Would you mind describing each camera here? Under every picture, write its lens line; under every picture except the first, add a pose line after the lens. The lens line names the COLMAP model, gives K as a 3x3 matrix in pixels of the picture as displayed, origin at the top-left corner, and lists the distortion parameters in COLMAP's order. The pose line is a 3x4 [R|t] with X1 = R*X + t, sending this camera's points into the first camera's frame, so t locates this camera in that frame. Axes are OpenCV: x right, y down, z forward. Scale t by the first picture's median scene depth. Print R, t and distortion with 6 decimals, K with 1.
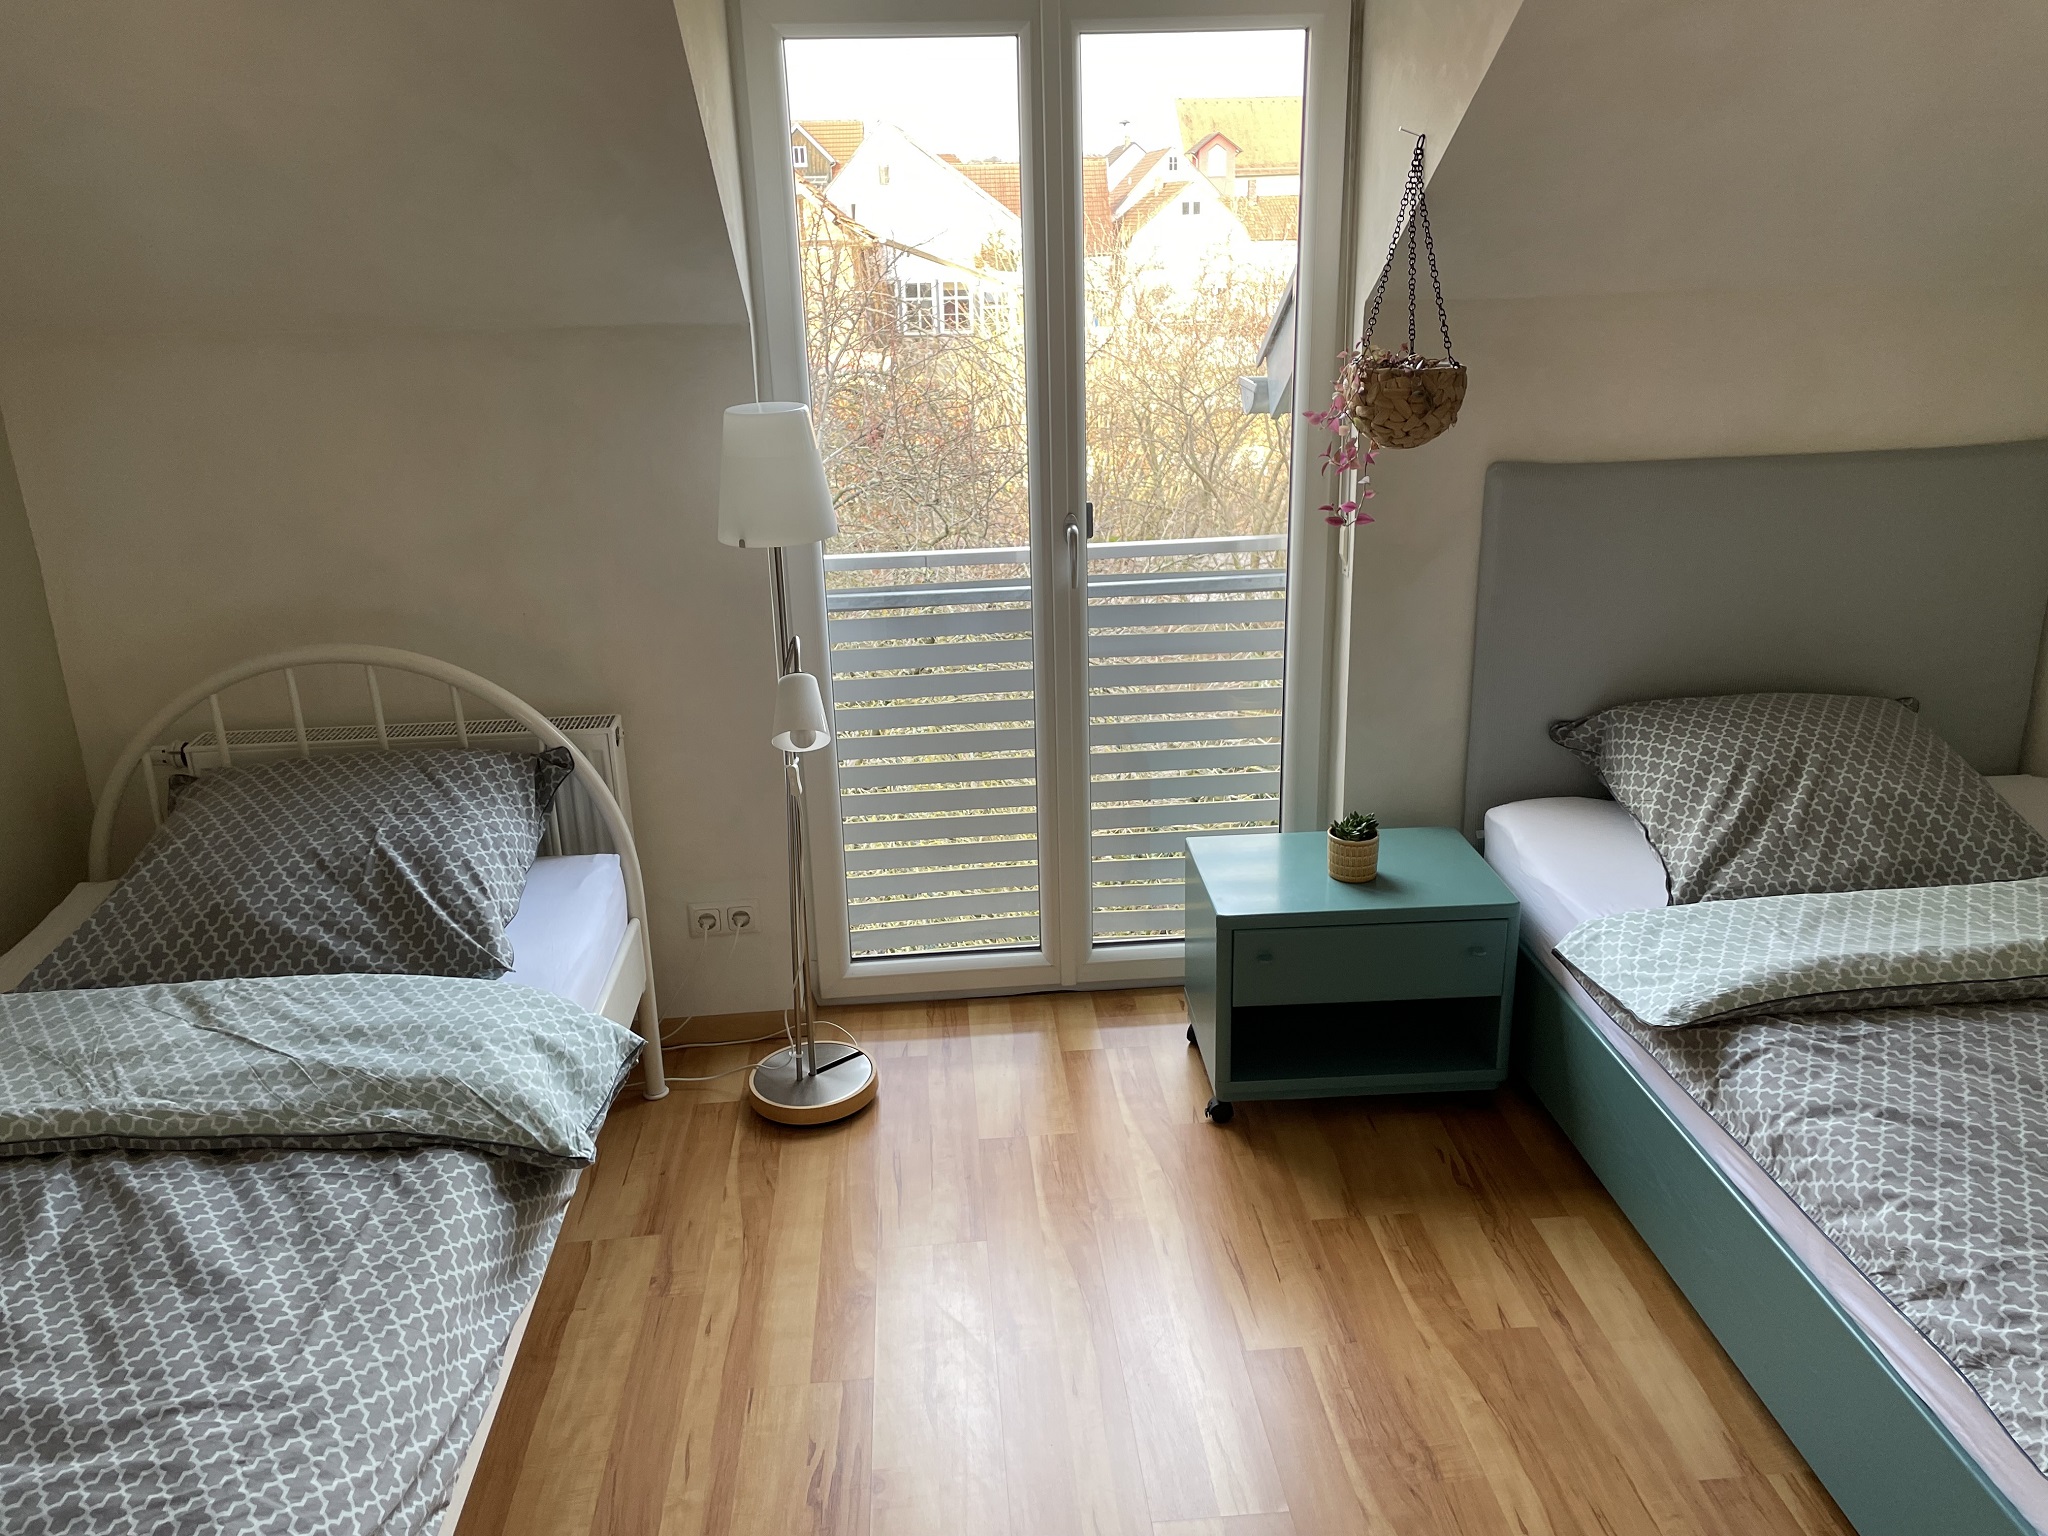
lens RADIAL K [[1565.0, 0, 1025.6], [0, 1565.0, 757.0], [0, 0, 1]] dist [0.097523, -0.127094]
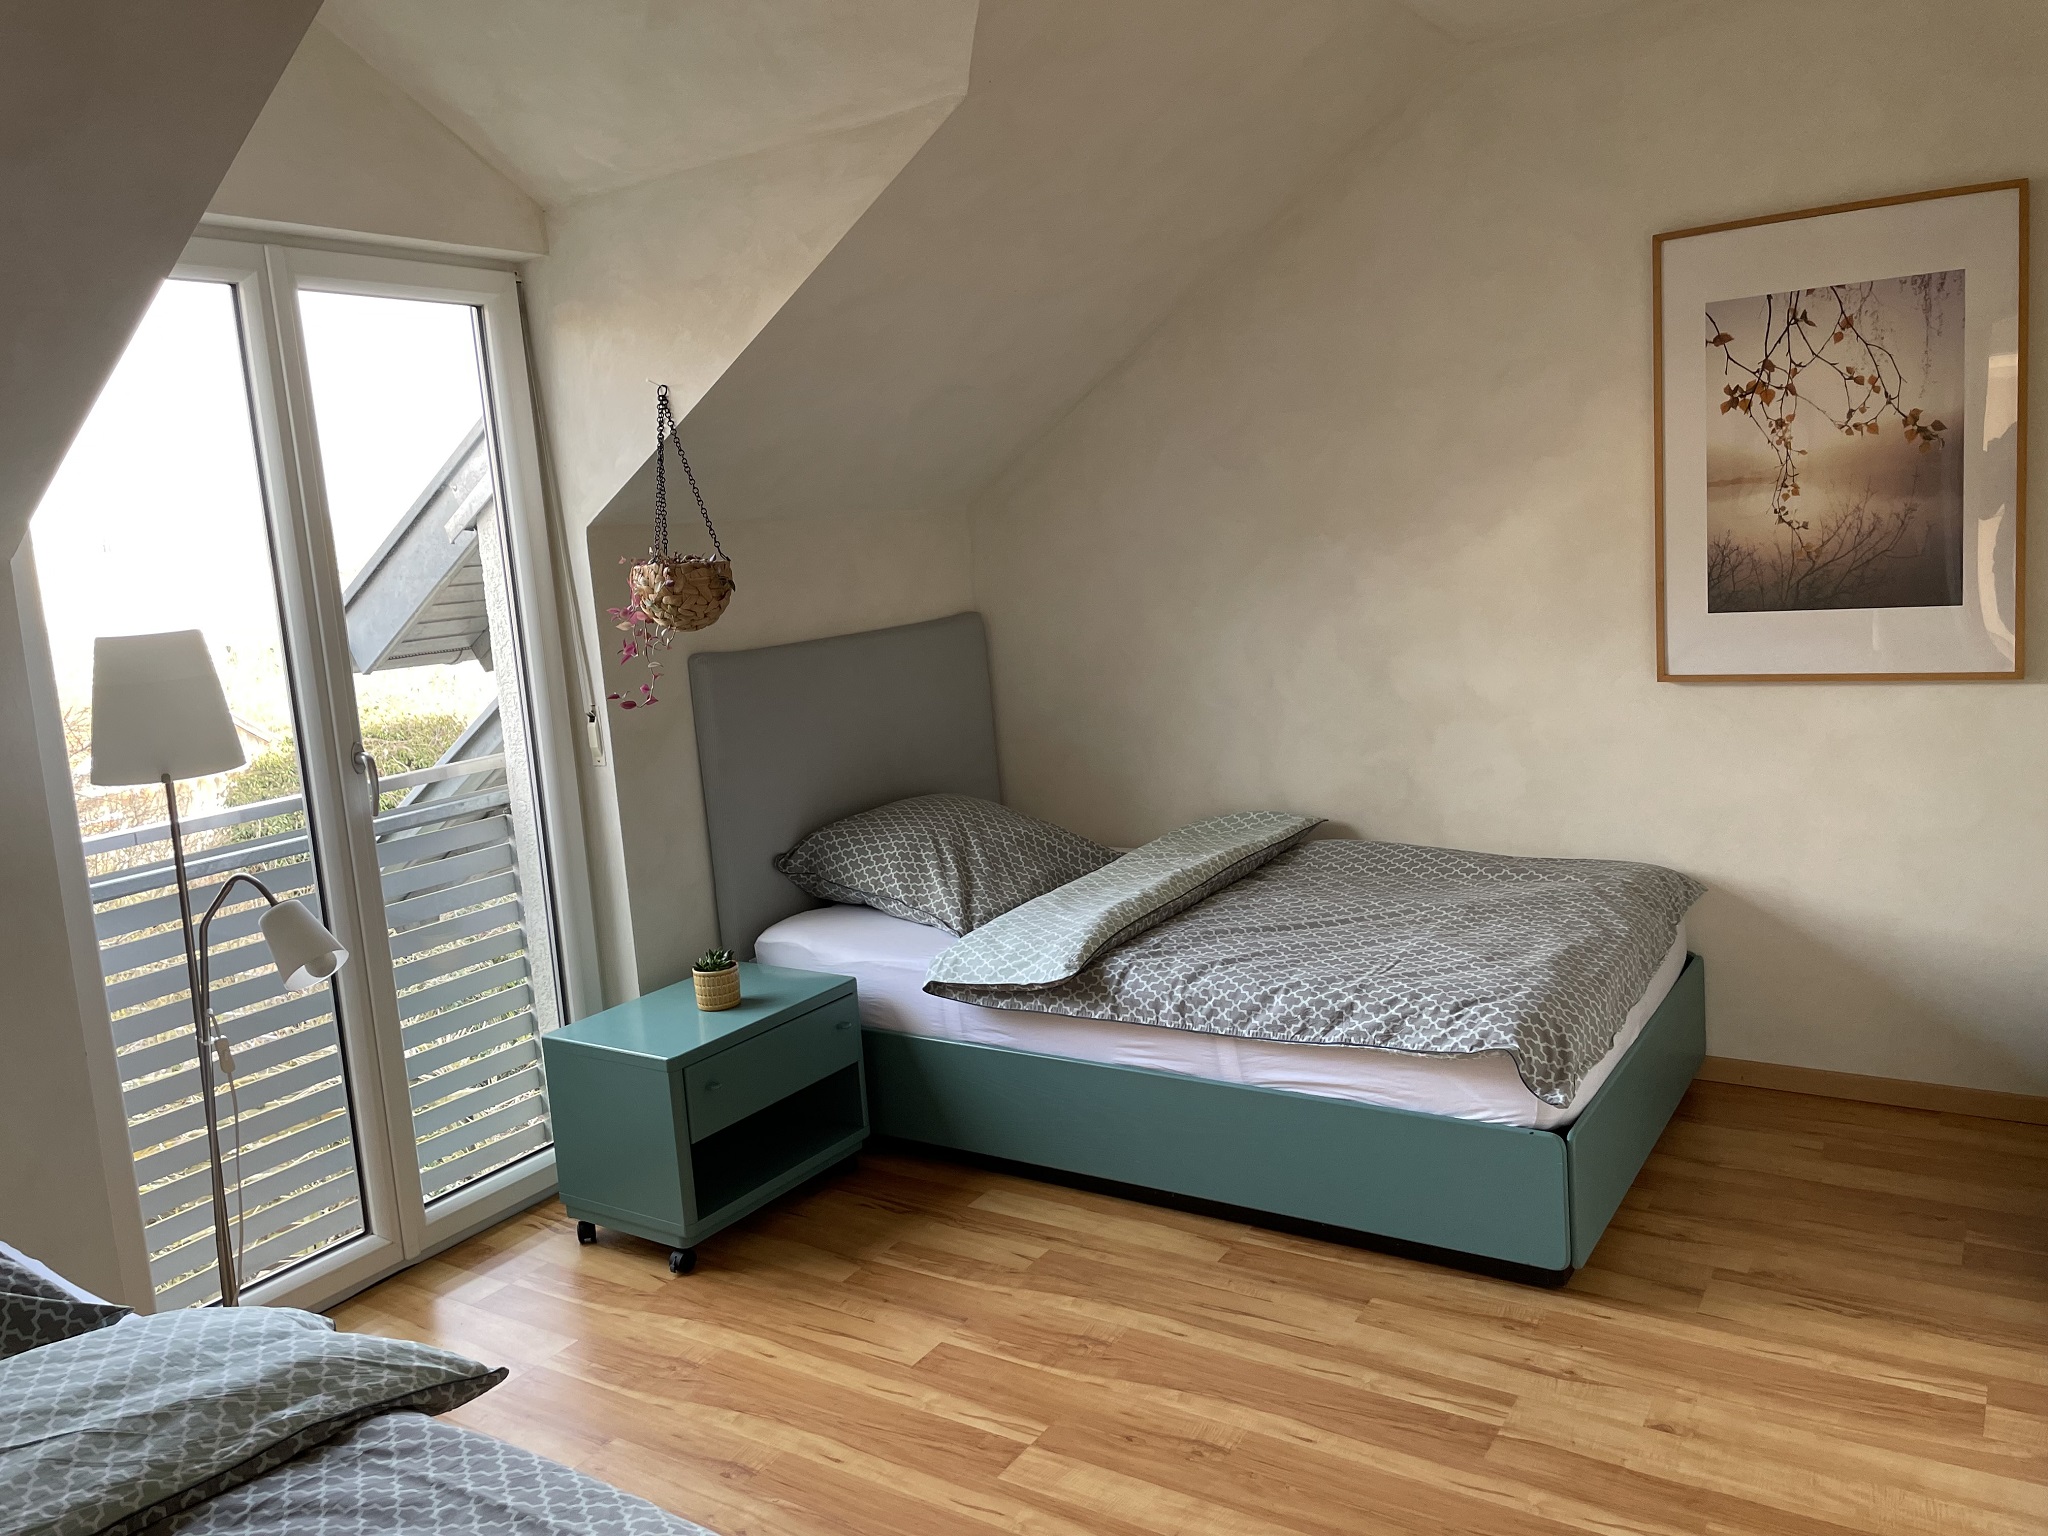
lens RADIAL K [[1565.0, 0, 1025.6], [0, 1565.0, 757.0], [0, 0, 1]] dist [0.097523, -0.127094]
pose [[0.606961, -0.139134, 0.782457, -0.680374], [0.315967, 0.945645, -0.076948, 0.082659], [-0.729221, 0.293935, 0.617931, 0.124102]]
